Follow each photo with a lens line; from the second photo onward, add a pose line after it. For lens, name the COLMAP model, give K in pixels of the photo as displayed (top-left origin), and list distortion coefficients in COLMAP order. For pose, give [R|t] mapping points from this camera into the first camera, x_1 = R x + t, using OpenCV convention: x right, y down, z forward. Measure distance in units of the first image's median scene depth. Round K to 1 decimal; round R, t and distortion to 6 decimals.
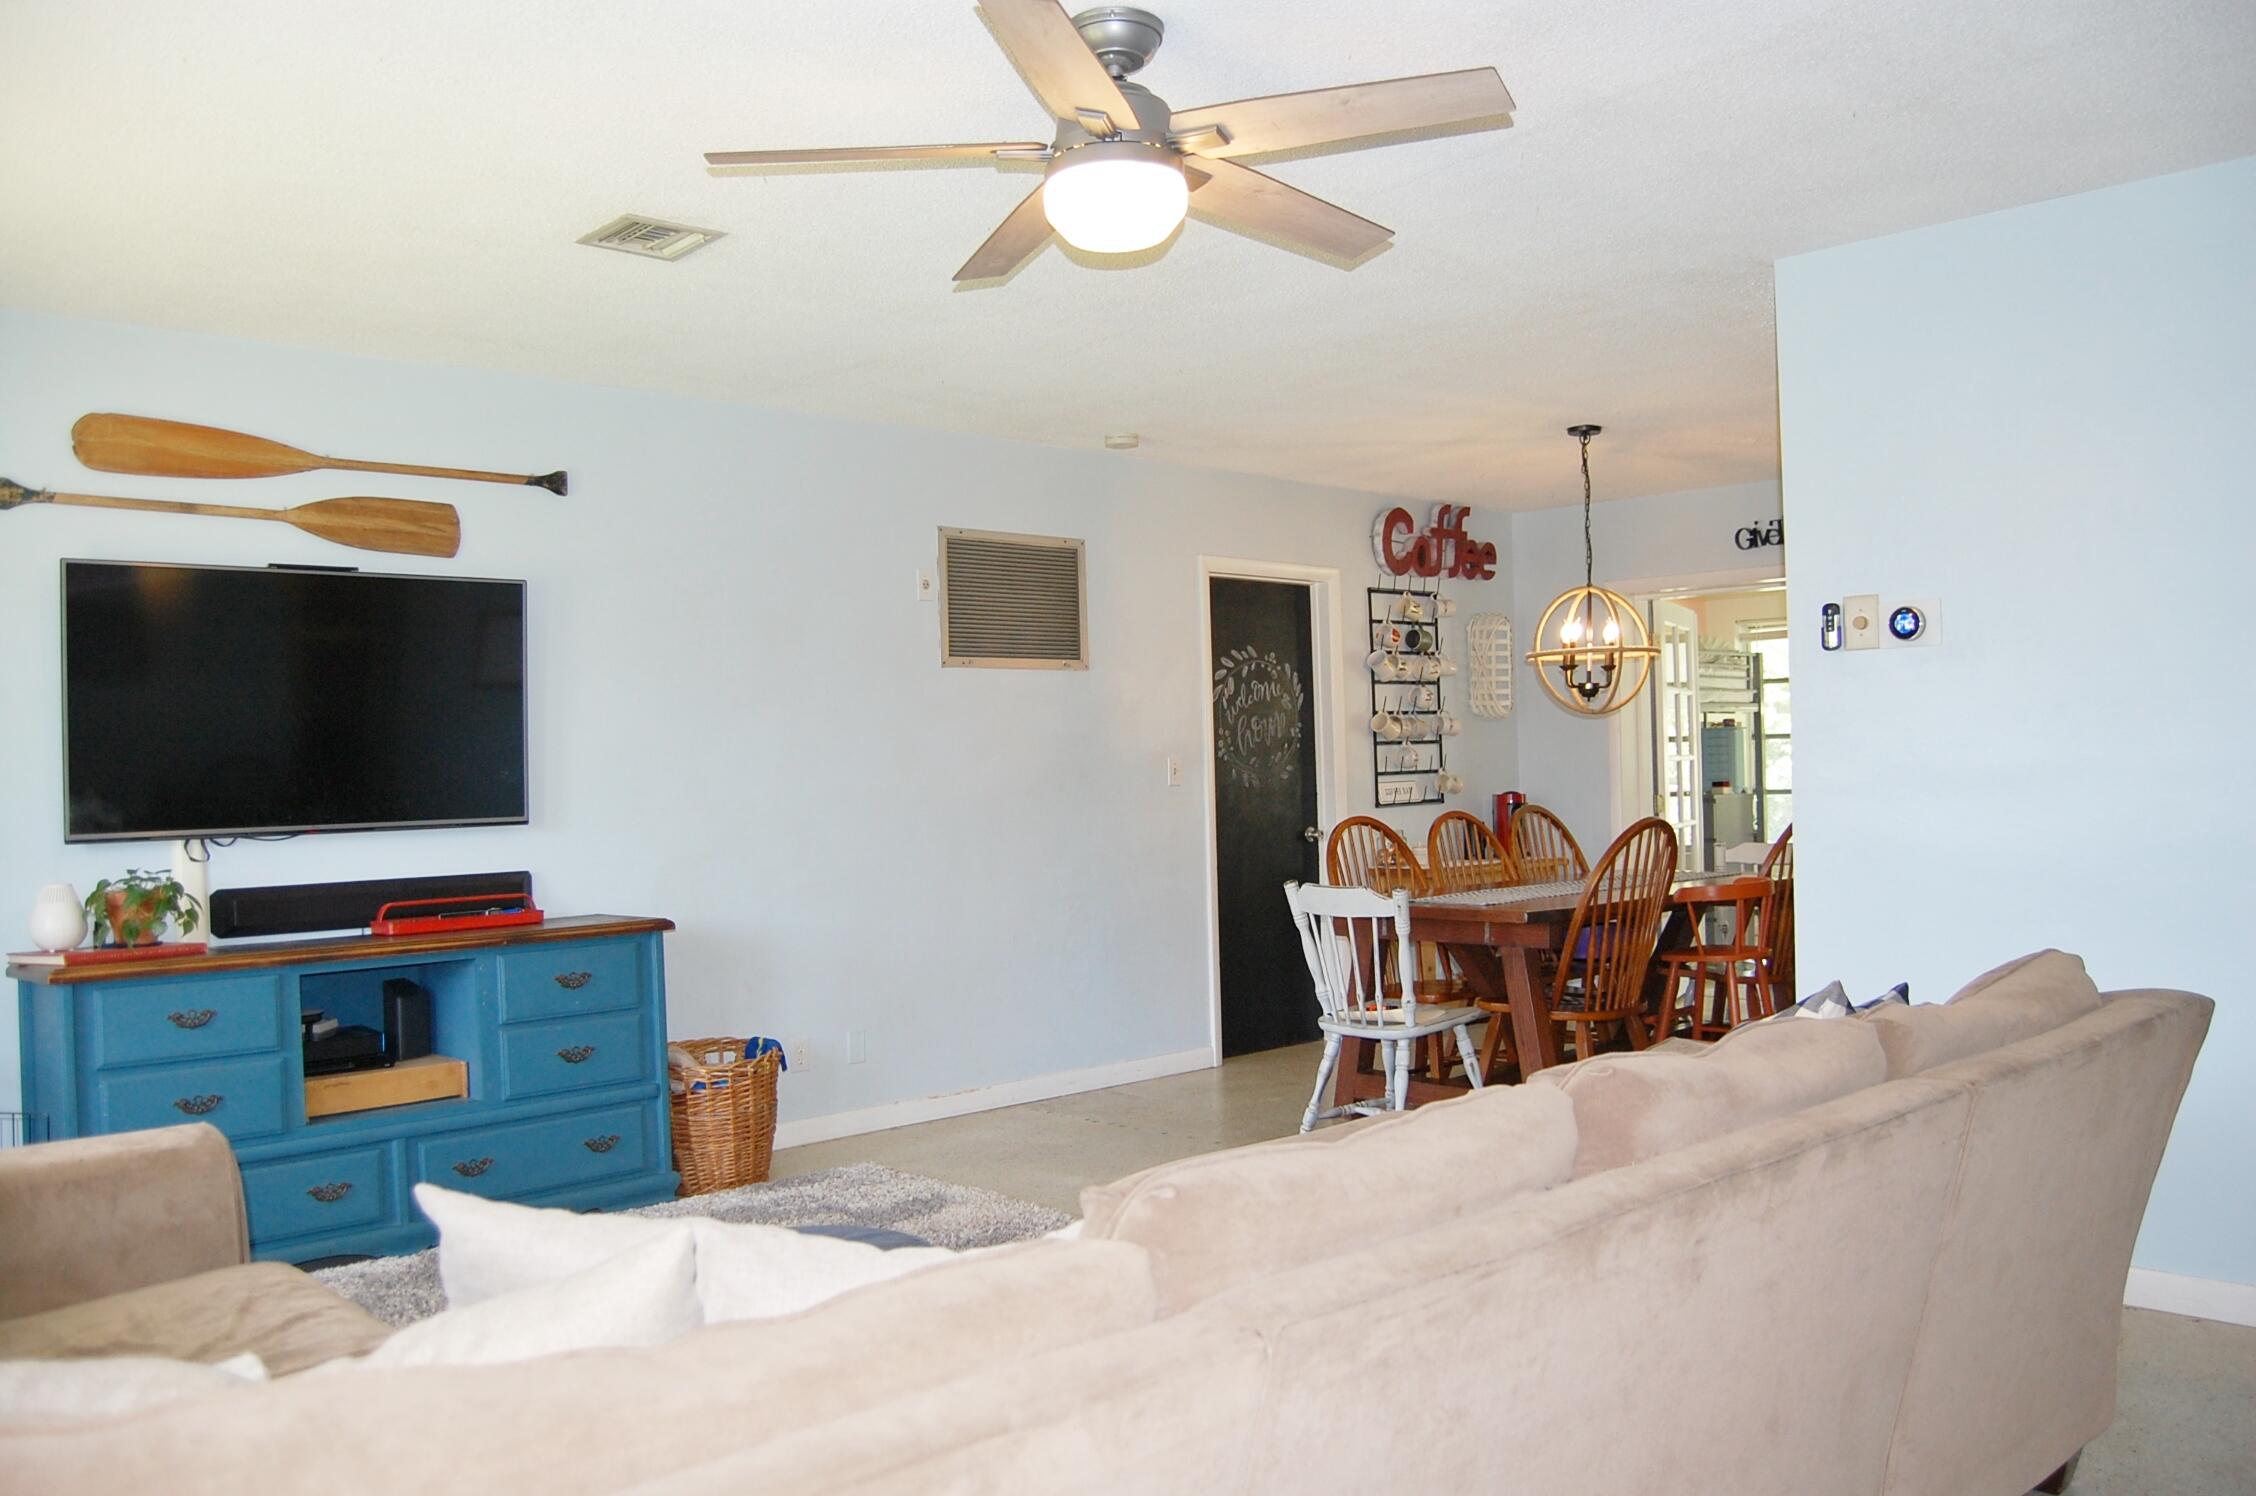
lens RADIAL K [[1762.4, 0, 1126.9], [0, 1762.4, 757.5], [0, 0, 1]] dist [-0.092665, 0.033479]
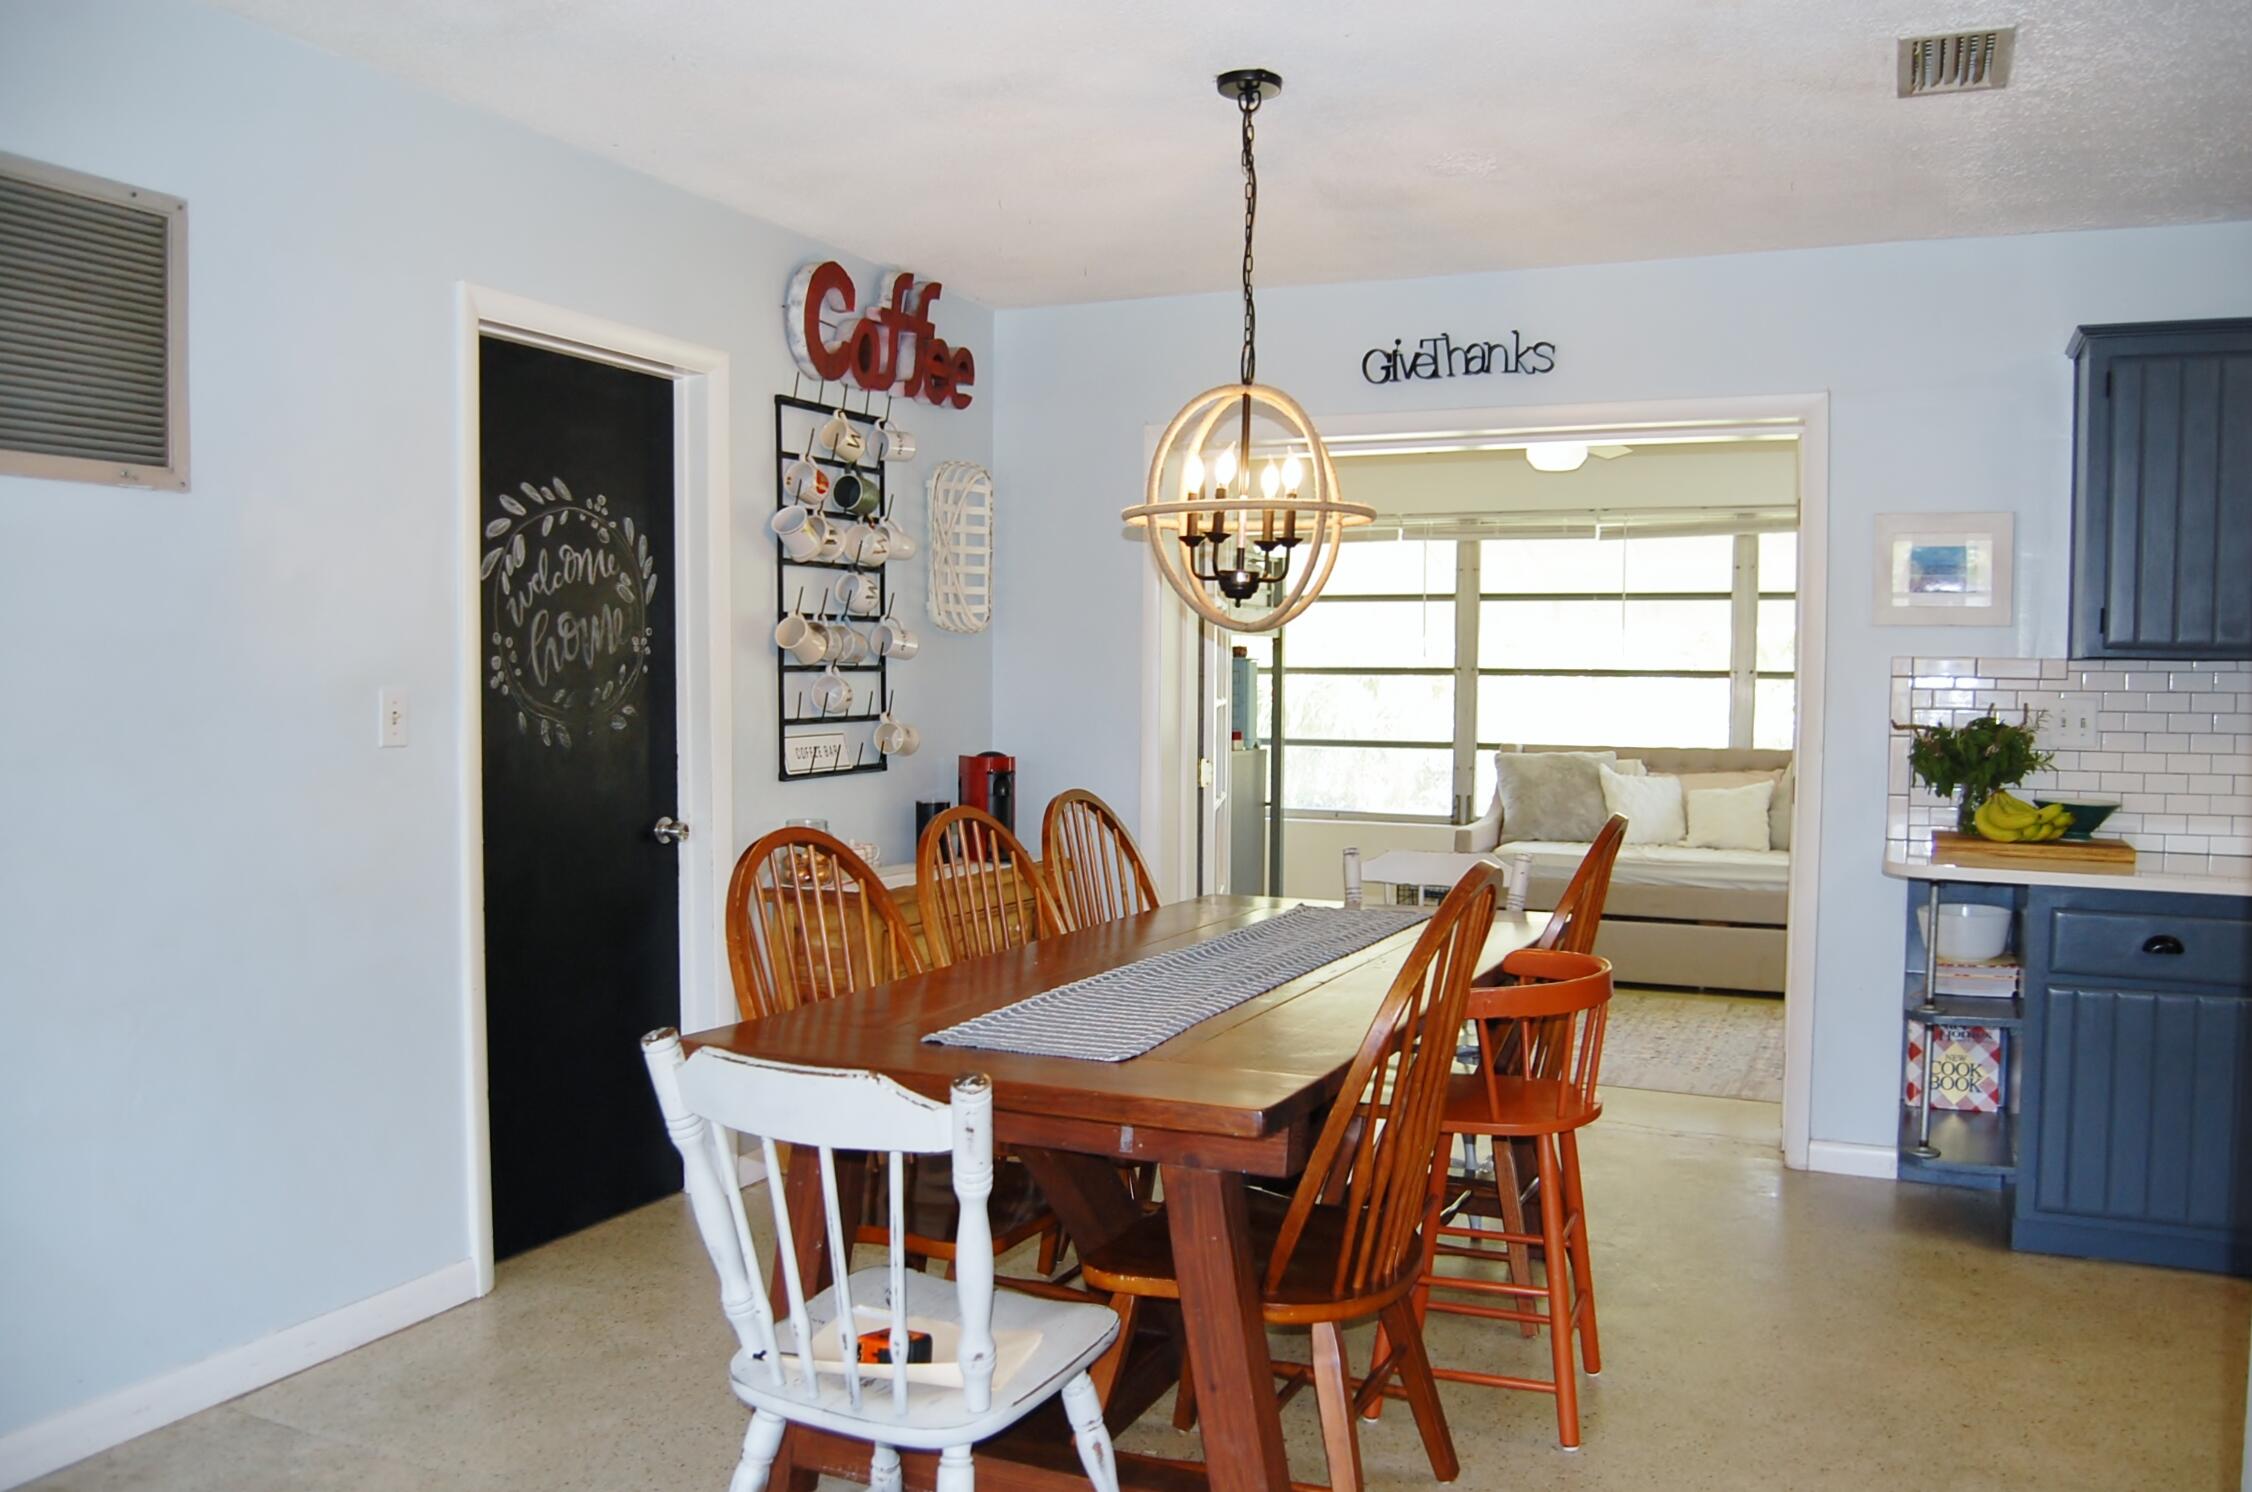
lens RADIAL K [[1759.3, 0, 1154.4], [0, 1759.3, 746.9], [0, 0, 1]] dist [-0.092665, 0.033479]
pose [[0.919700, 0.013358, 0.392394, 0.030165], [-0.030092, 0.998880, 0.036525, -0.007227], [-0.391466, -0.045399, 0.919072, 0.436218]]
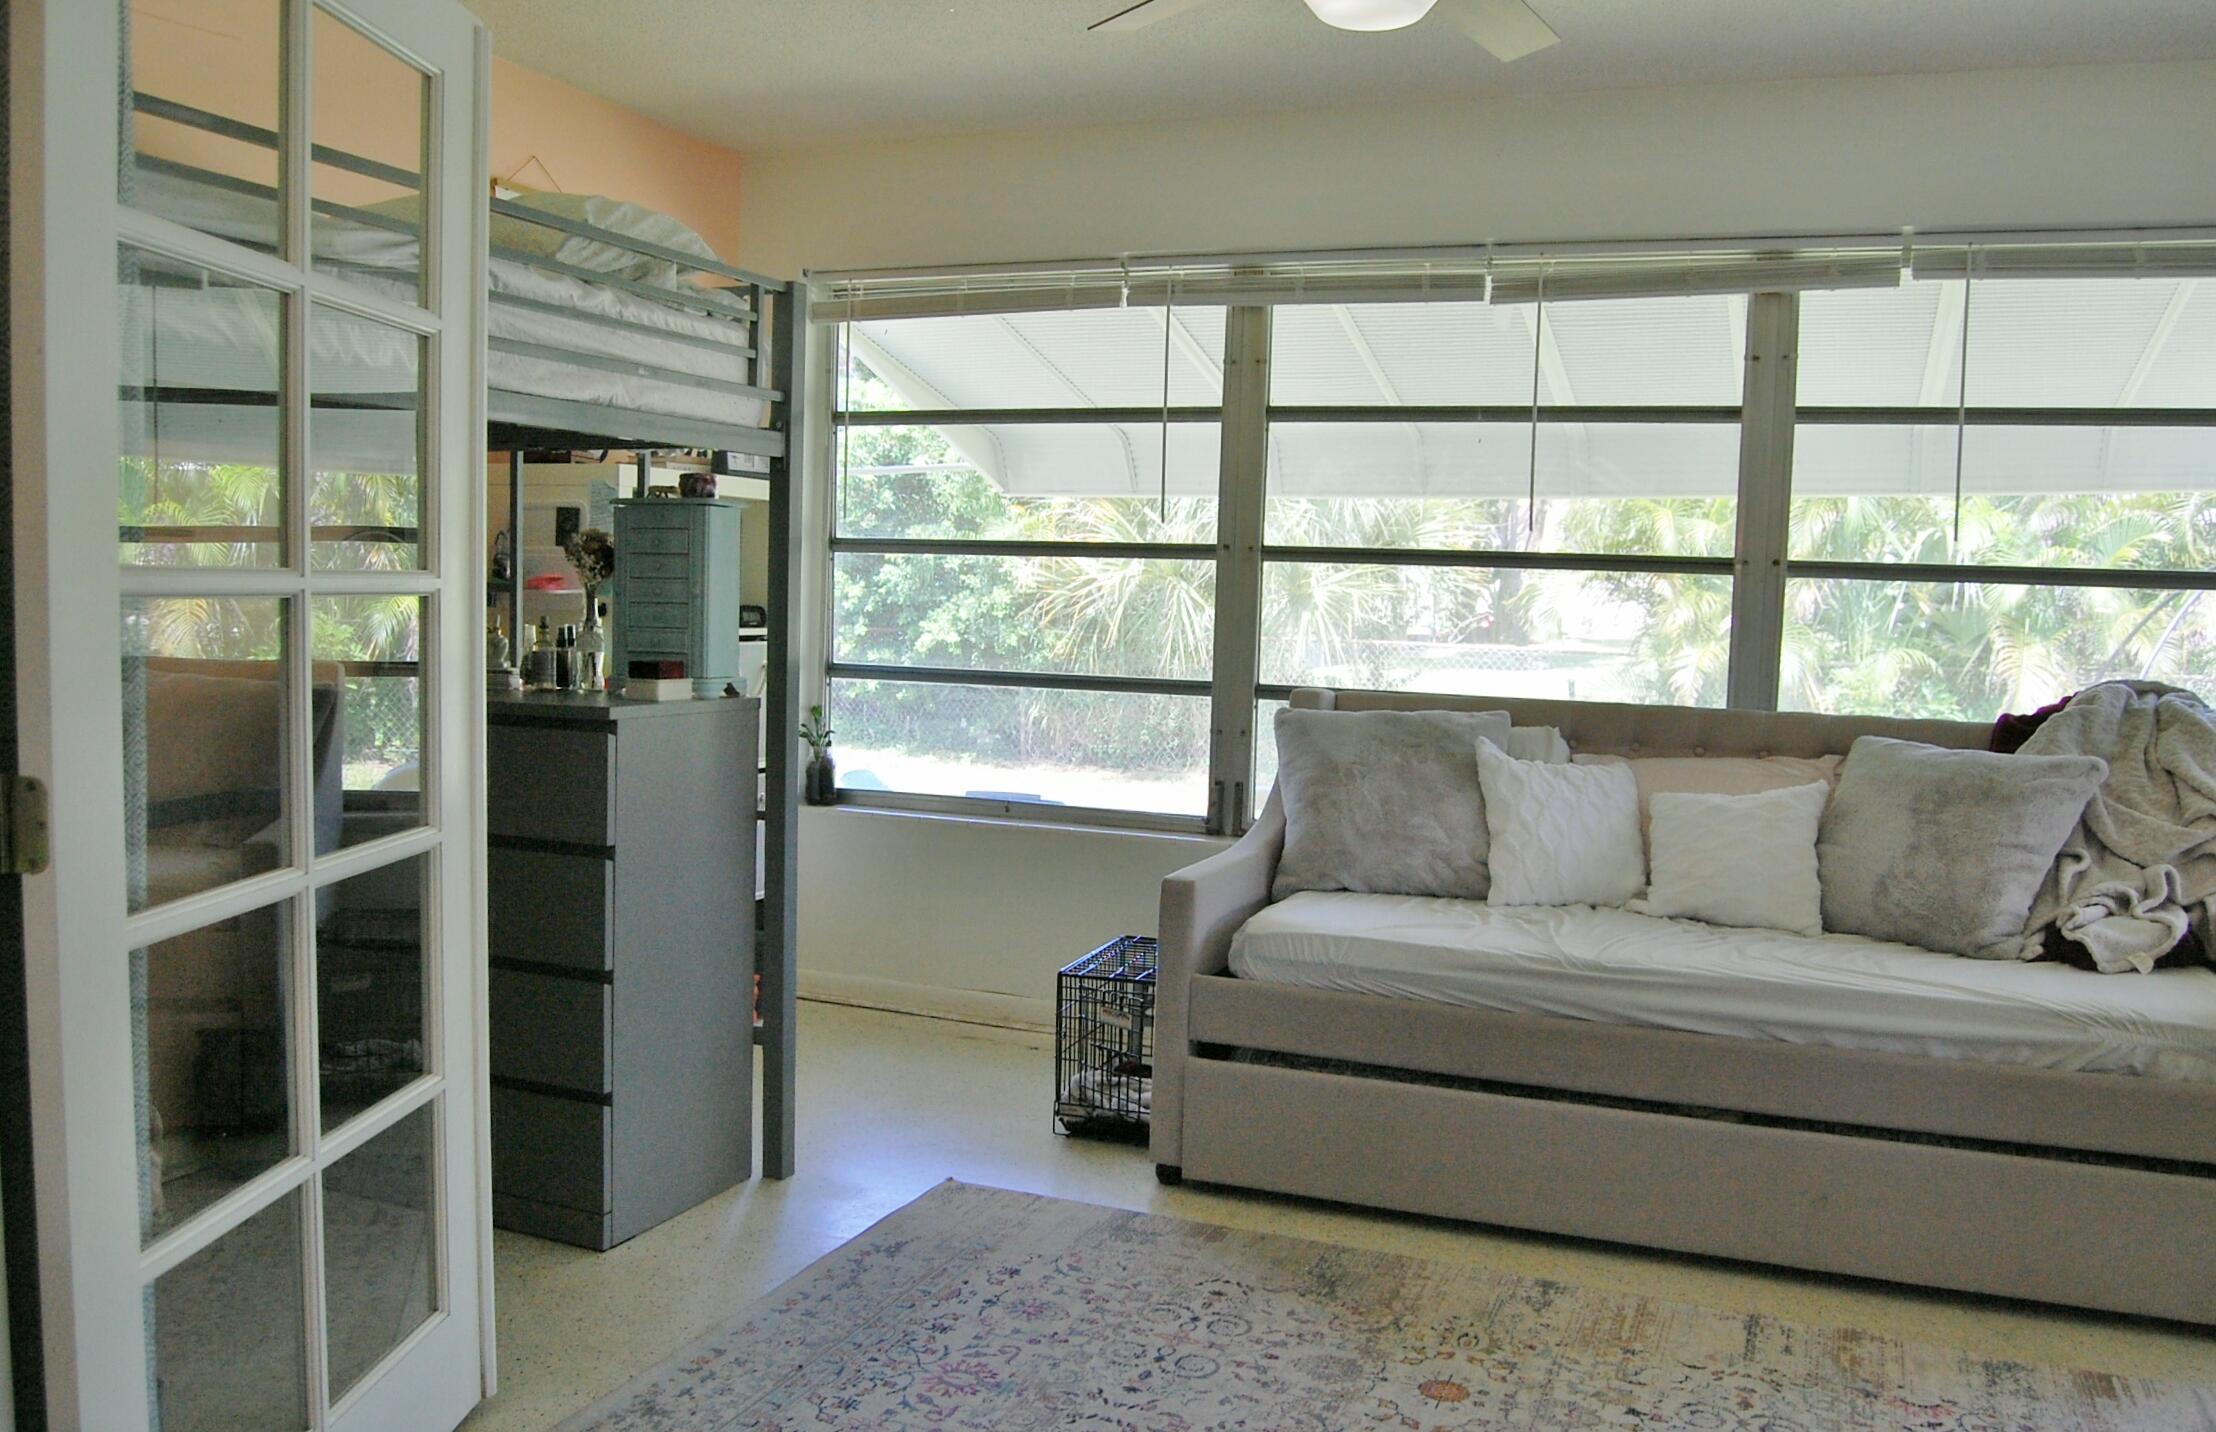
lens RADIAL K [[1775.1, 0, 1115.1], [0, 1775.1, 728.4], [0, 0, 1]] dist [-0.074610, -0.005576]
pose [[0.906784, 0.013905, 0.421367, 0.361674], [-0.051031, 0.995727, 0.076960, -0.004786], [-0.418496, -0.091289, 0.903619, 0.856605]]
